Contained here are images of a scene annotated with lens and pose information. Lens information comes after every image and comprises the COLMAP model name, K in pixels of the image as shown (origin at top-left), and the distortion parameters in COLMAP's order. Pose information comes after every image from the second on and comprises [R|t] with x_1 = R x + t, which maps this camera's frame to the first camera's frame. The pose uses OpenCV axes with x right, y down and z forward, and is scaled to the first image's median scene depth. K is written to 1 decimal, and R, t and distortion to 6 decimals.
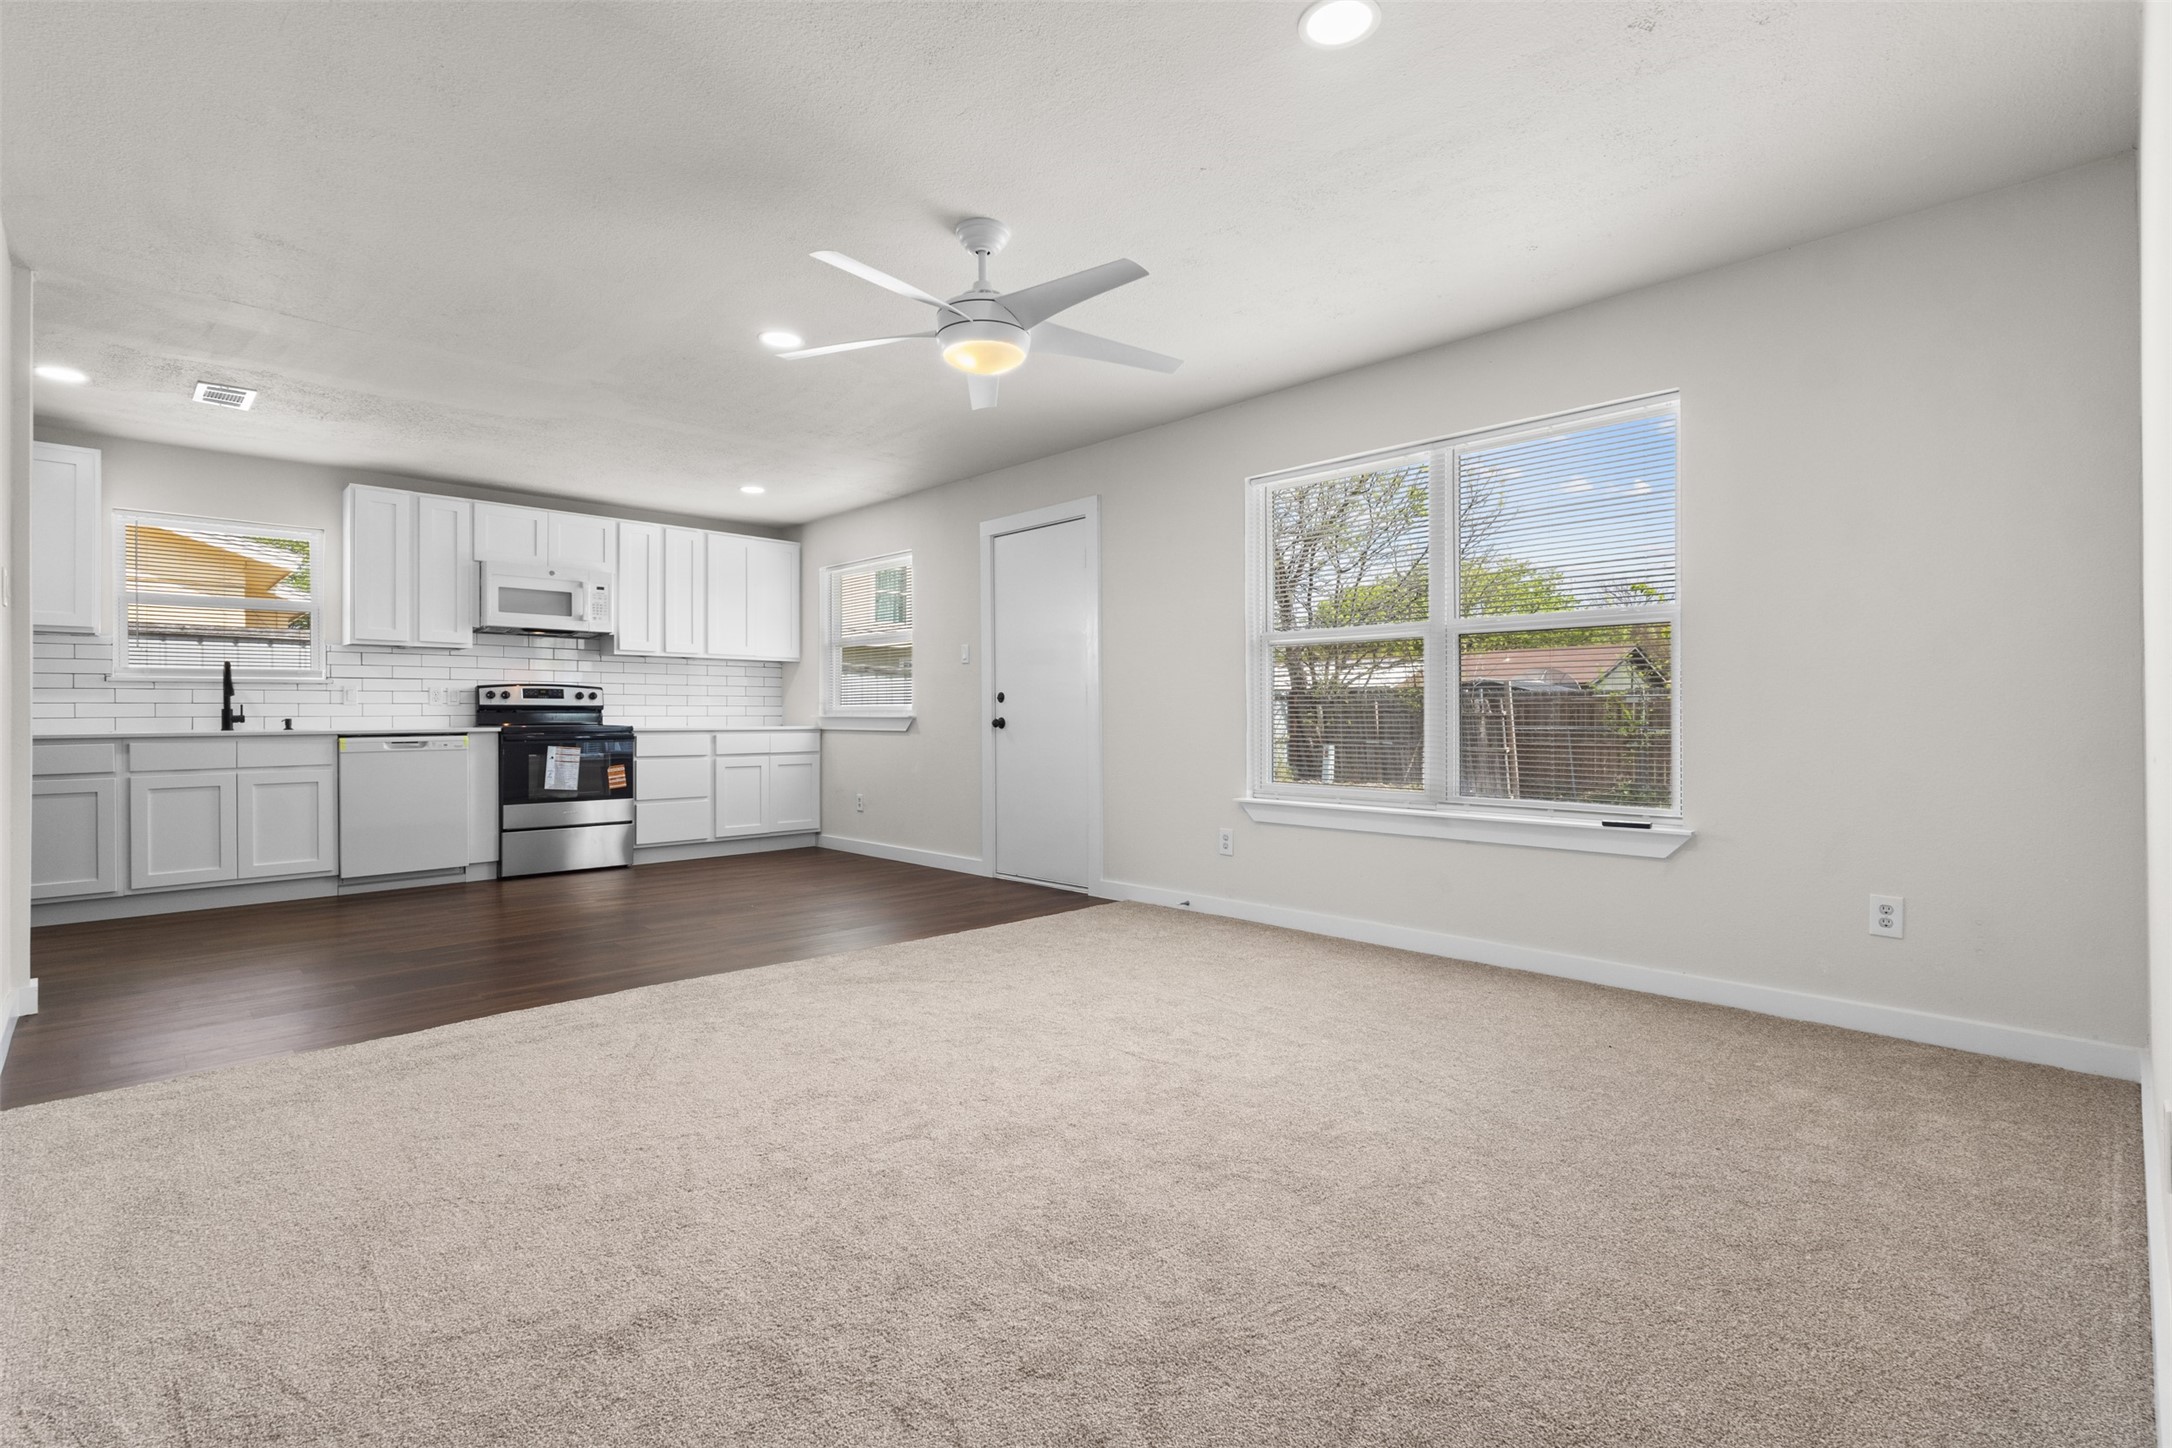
lens RADIAL K [[1006.7, 0, 1092.4], [0, 1006.7, 720.6], [0, 0, 1]] dist [0.000807, -0.000187]
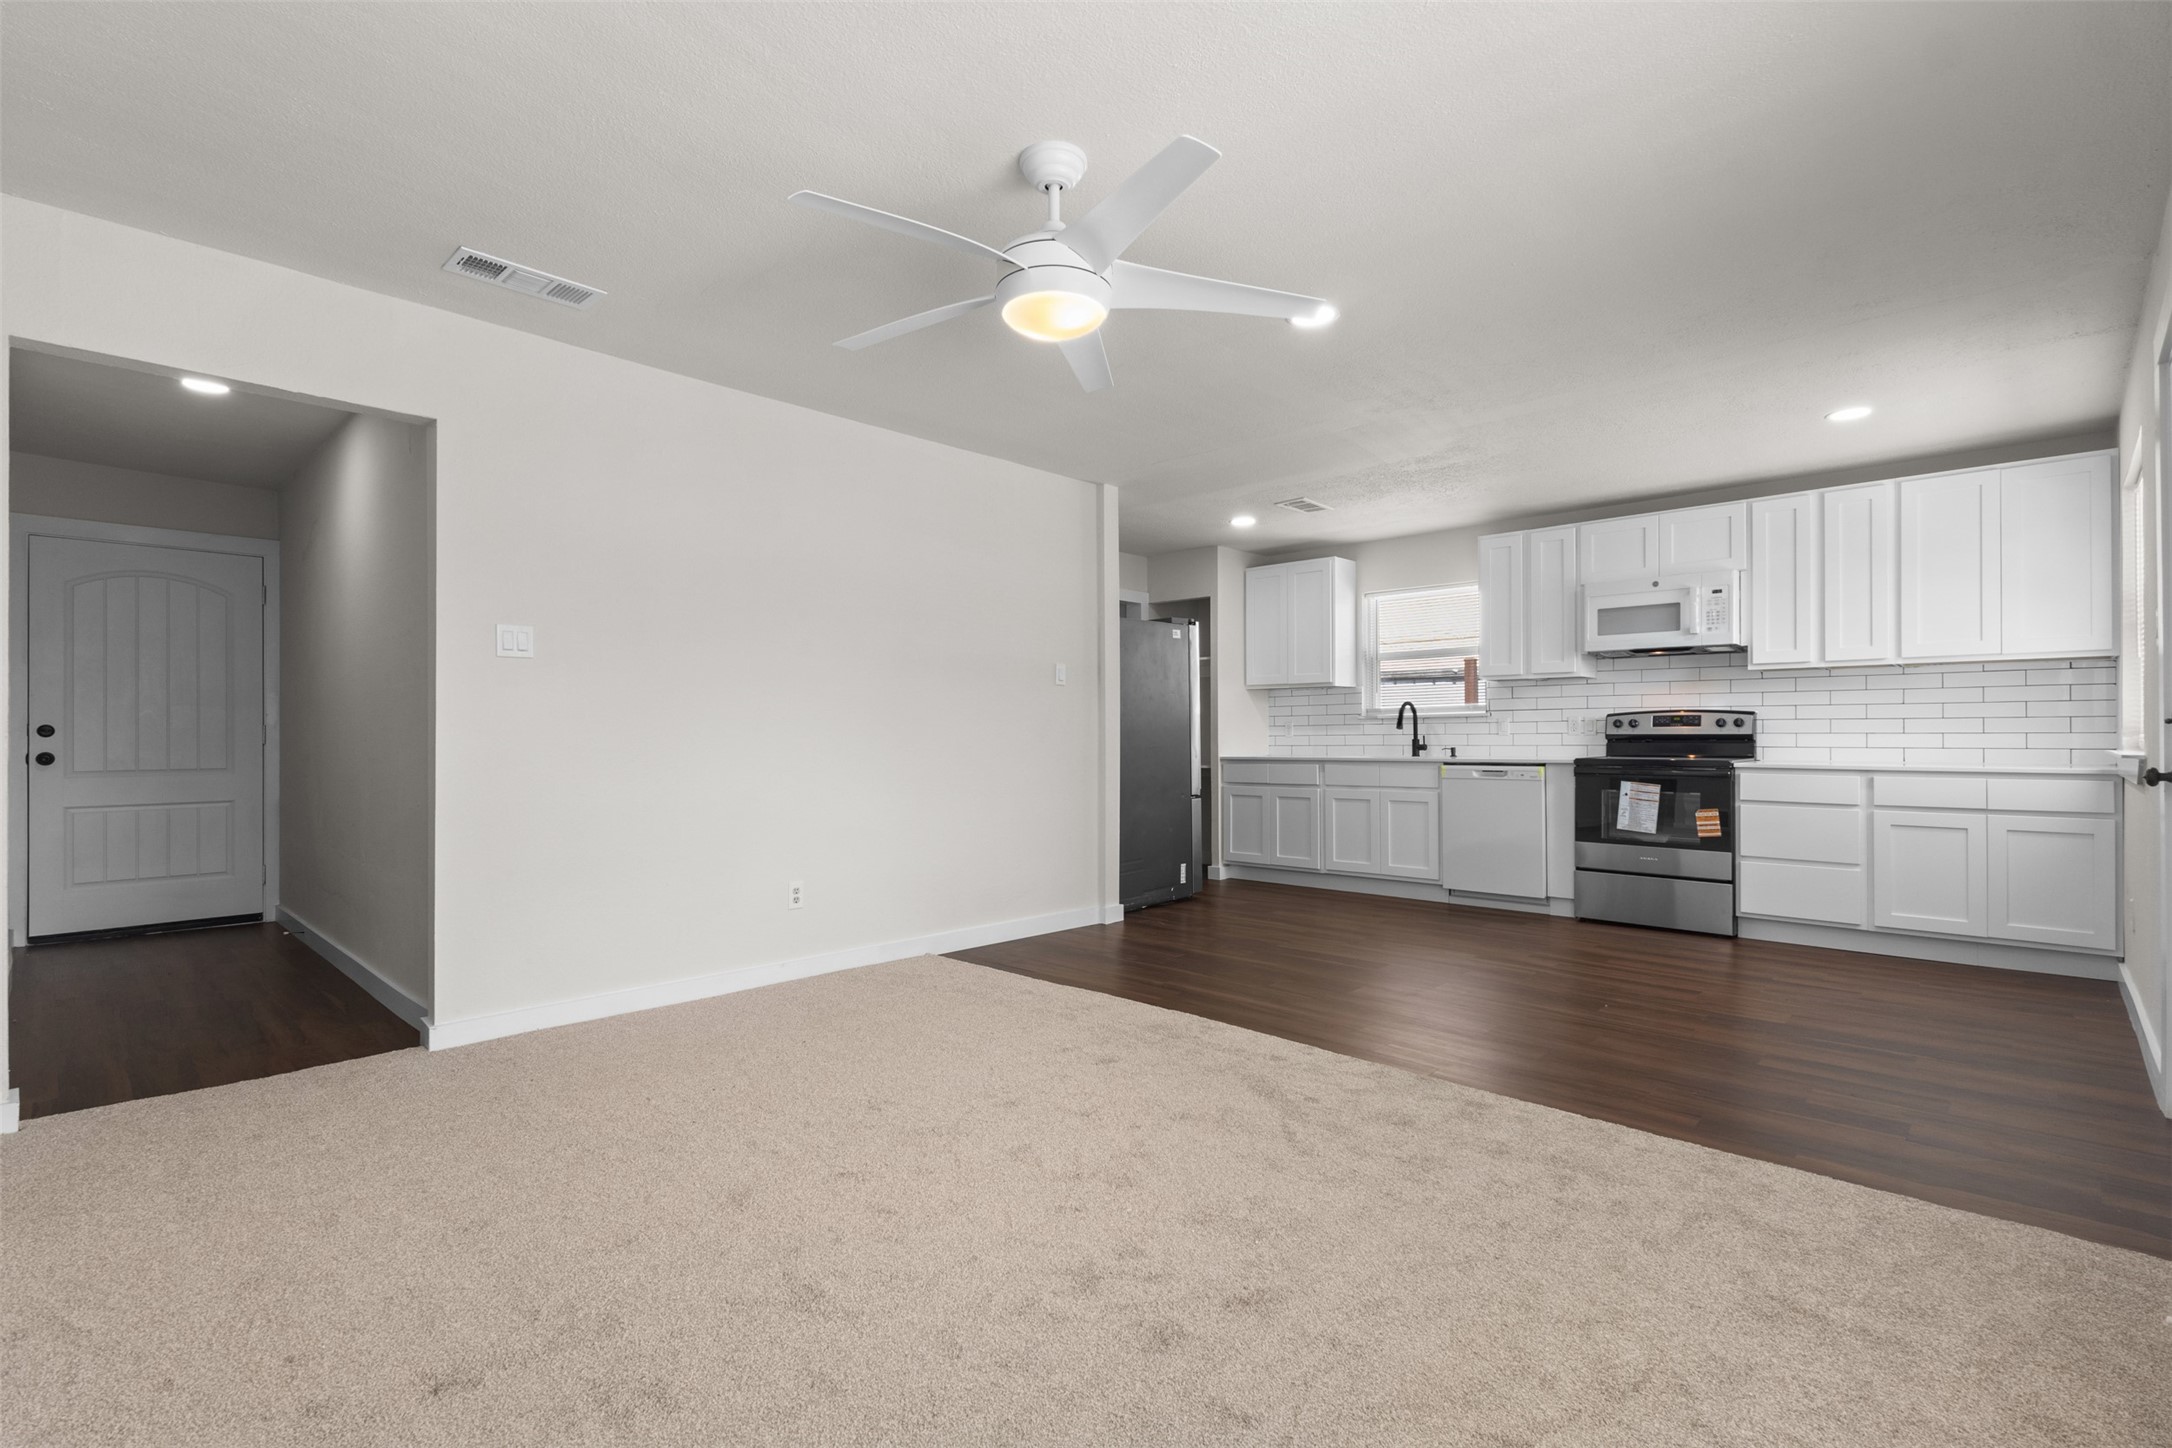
lens RADIAL K [[1006.7, 0, 1088.3], [0, 1006.7, 735.1], [0, 0, 1]] dist [0.000807, -0.000187]
pose [[0.023223, -0.000946, -0.999730, 0.327702], [-0.006227, 0.999980, -0.001091, -0.010974], [0.999711, 0.006251, 0.023216, 0.486759]]
